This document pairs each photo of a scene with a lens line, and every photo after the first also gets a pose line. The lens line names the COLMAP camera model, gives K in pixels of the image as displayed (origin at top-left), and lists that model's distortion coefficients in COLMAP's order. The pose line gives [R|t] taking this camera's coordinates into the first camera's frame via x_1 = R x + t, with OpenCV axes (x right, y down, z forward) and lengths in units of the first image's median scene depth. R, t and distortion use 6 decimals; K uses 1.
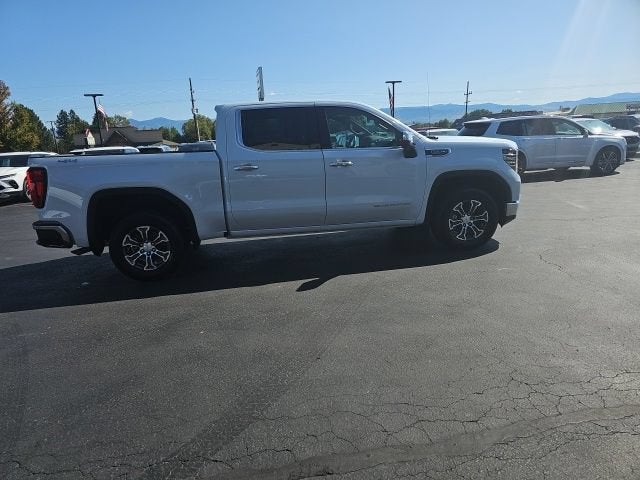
lens RADIAL K [[435.7, 0, 313.2], [0, 435.7, 242.1], [0, 0, 1]] dist [0.068708, -0.061641]
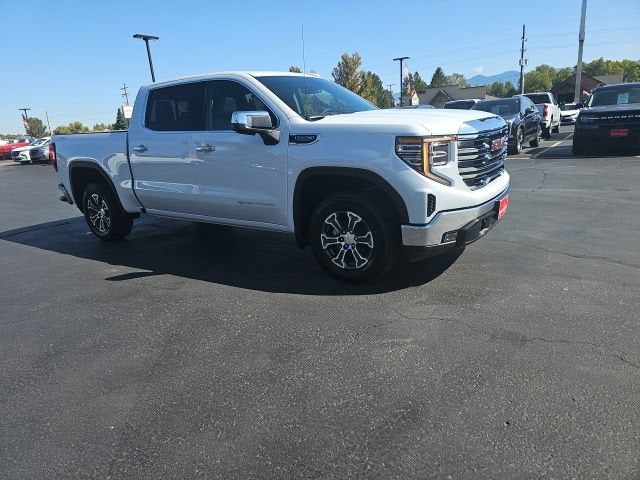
lens RADIAL K [[435.7, 0, 310.7], [0, 435.7, 227.4], [0, 0, 1]] dist [0.073124, -0.062464]
pose [[0.719132, 0.166551, -0.674618, 0.780139], [-0.124016, 0.986026, 0.111233, -0.140196], [0.683717, 0.003672, 0.729738, 0.481180]]
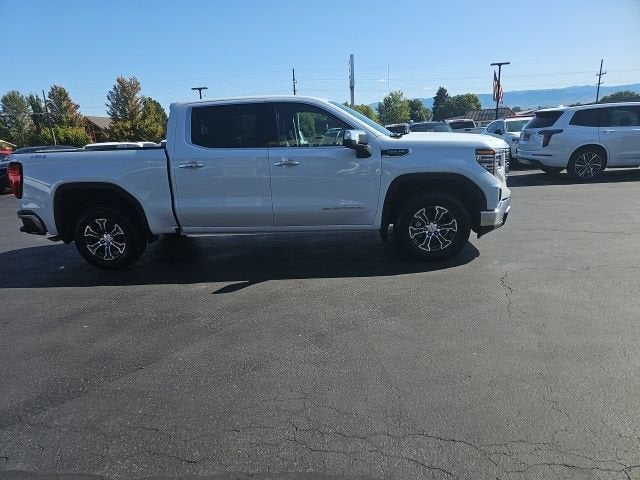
lens RADIAL K [[435.7, 0, 313.2], [0, 435.7, 242.1], [0, 0, 1]] dist [0.068708, -0.061641]
pose [[0.968627, 0.060647, -0.241007, 0.340863], [-0.054342, 0.997986, 0.032727, -0.039156], [0.242507, -0.018604, 0.969971, 0.078172]]
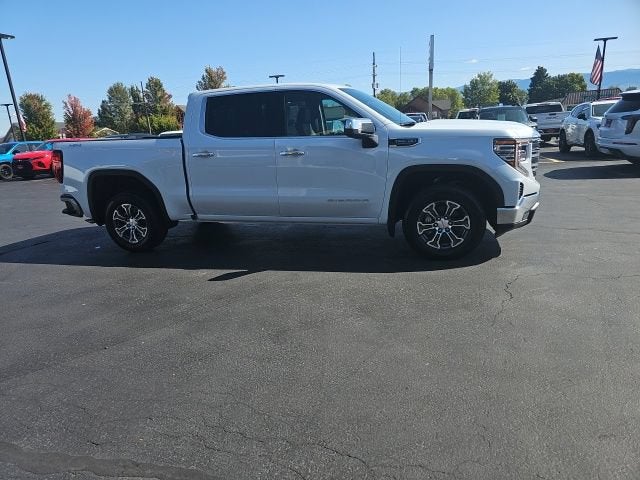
lens RADIAL K [[435.9, 0, 310.5], [0, 435.9, 242.7], [0, 0, 1]] dist [0.066833, -0.059403]
pose [[0.903847, 0.110330, -0.413386, 0.482703], [-0.086343, 0.993337, 0.076331, -0.059130], [0.419053, -0.033298, 0.907351, 0.146464]]
